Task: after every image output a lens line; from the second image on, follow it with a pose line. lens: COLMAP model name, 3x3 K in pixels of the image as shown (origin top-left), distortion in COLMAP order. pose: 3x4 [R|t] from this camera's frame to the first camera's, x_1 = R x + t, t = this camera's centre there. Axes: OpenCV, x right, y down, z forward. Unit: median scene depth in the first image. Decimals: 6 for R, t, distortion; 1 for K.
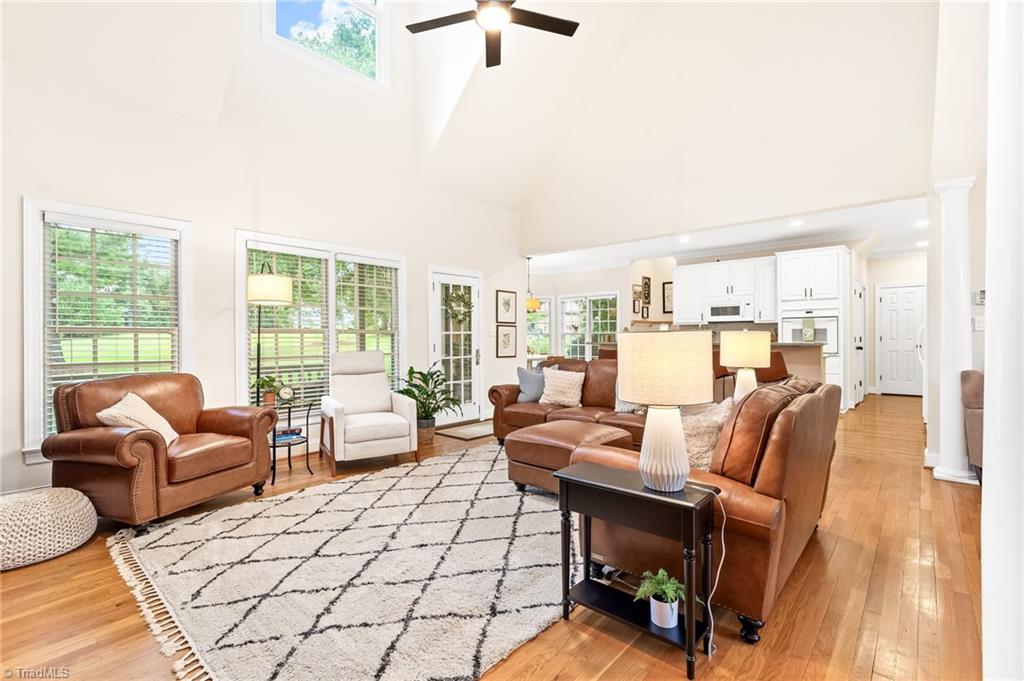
lens RADIAL K [[469.4, 0, 511.0], [0, 469.4, 337.3], [0, 0, 1]] dist [-0.013853, 0.000086]
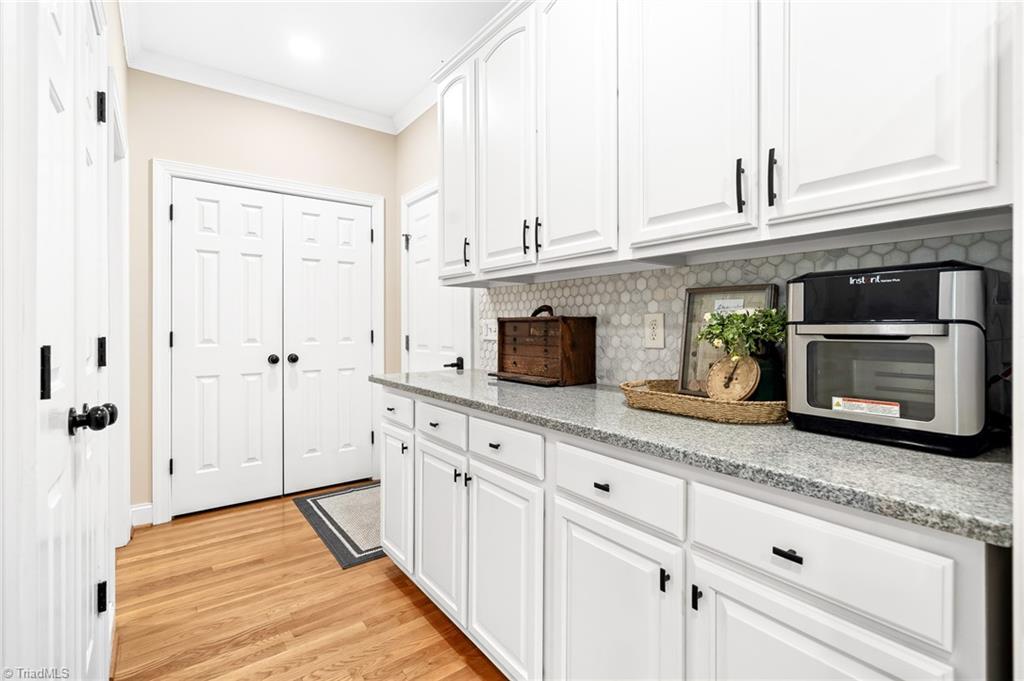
lens RADIAL K [[469.4, 0, 517.0], [0, 469.4, 327.4], [0, 0, 1]] dist [-0.013853, 0.000086]
pose [[0.192534, 0.005399, 0.981275, 0.593658], [-0.005414, 0.999975, -0.004440, -0.004725], [-0.981275, -0.004457, 0.192559, 0.790929]]
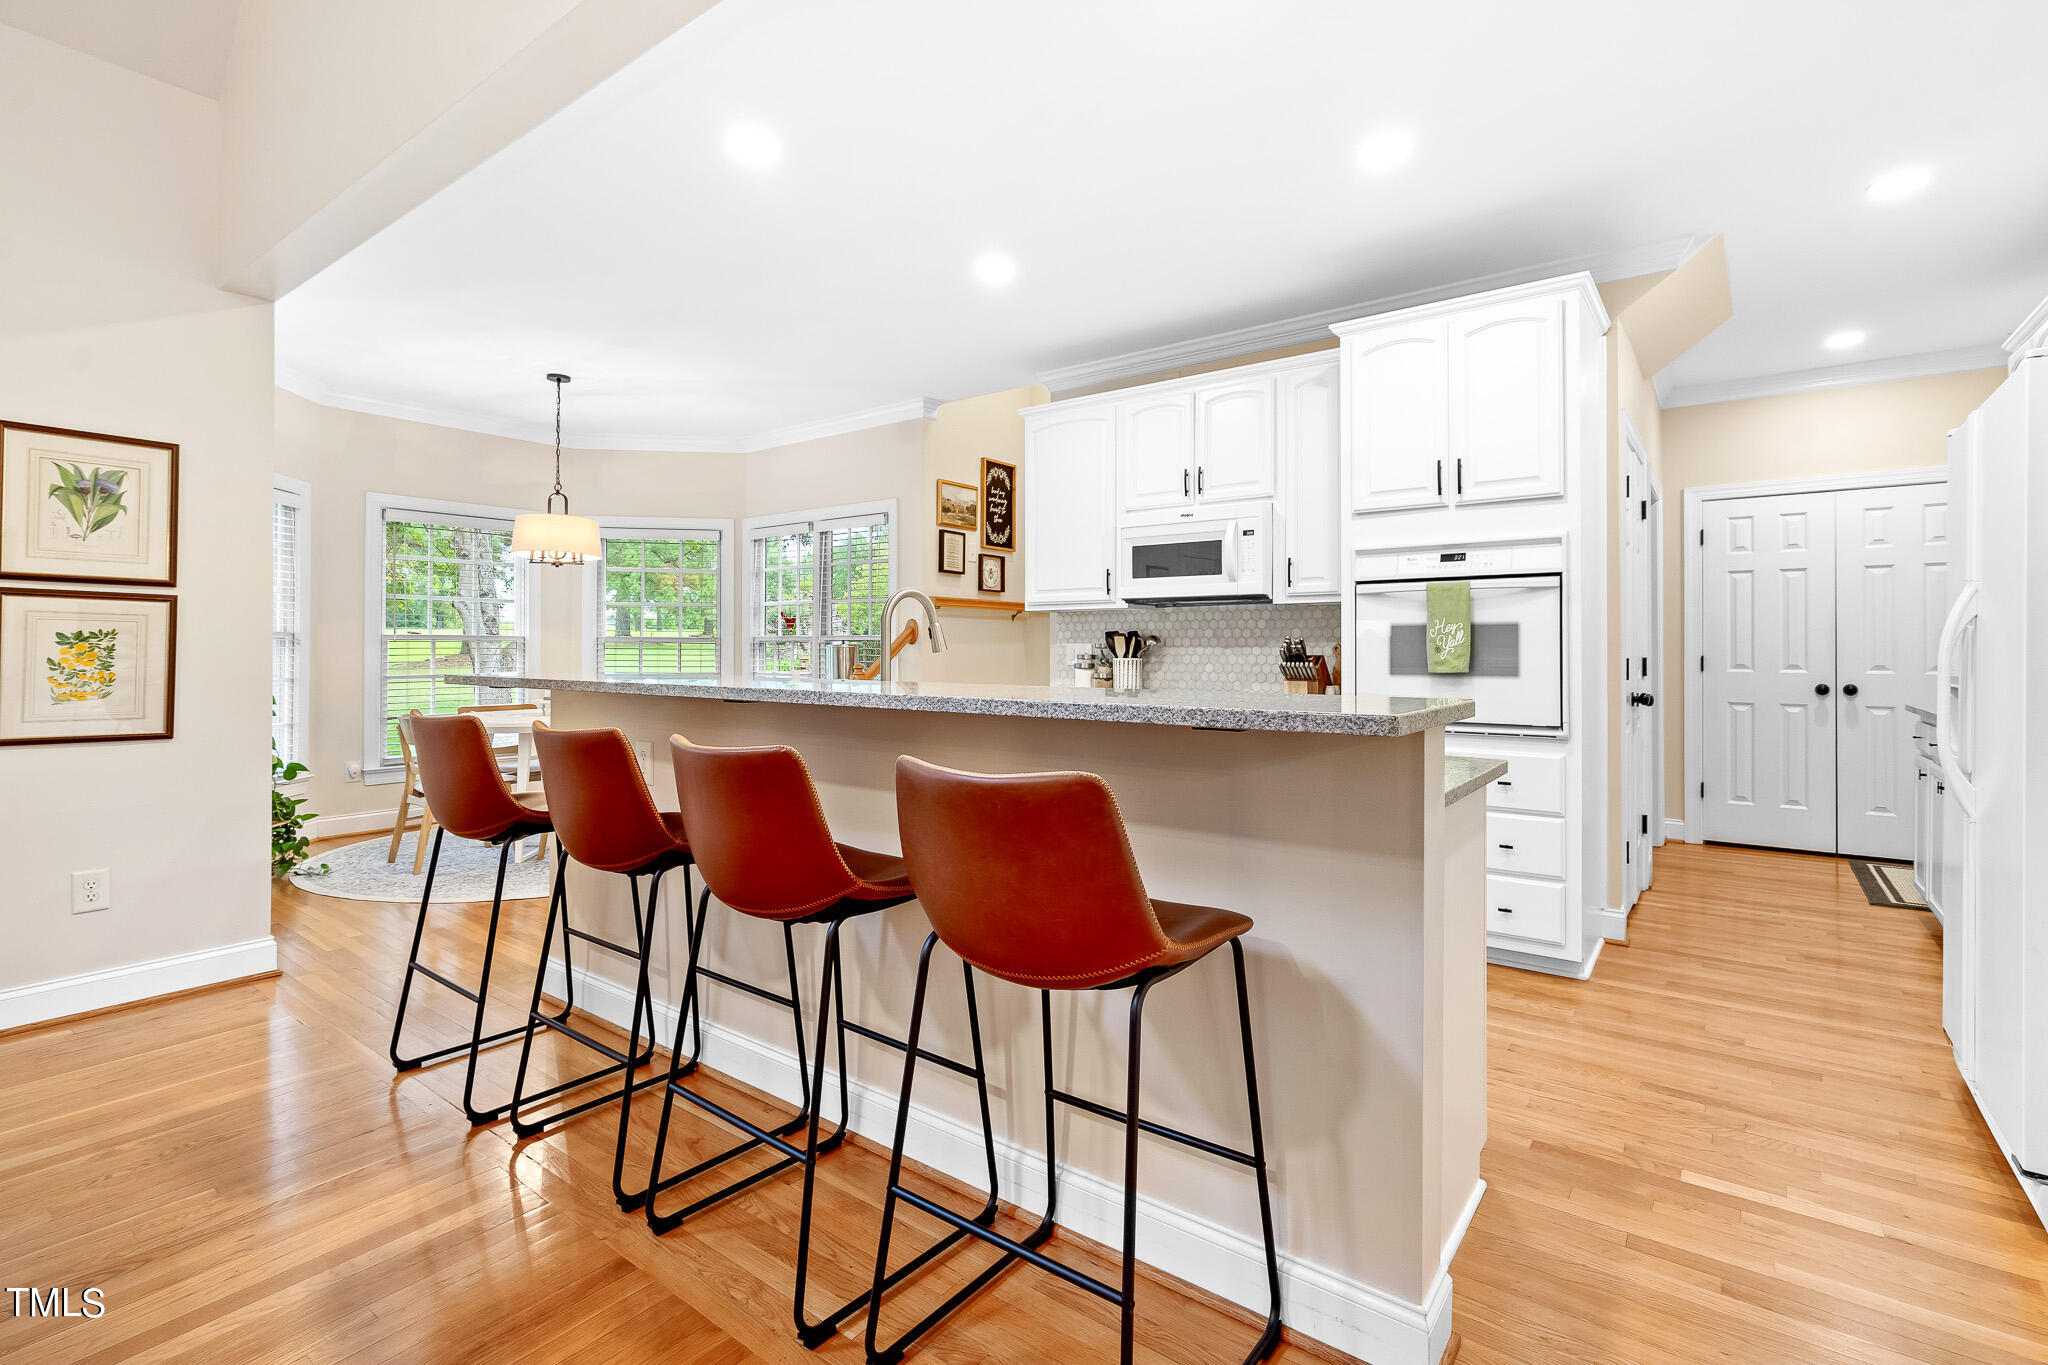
lens RADIAL K [[938.7, 0, 1027.8], [0, 938.7, 640.0], [0, 0, 1]] dist [-0.013853, 0.000086]
pose [[0.996909, 0.010079, 0.077921, 0.331017], [-0.009408, 0.999916, -0.008970, -0.002927], [-0.078005, 0.008210, 0.996919, 0.460431]]
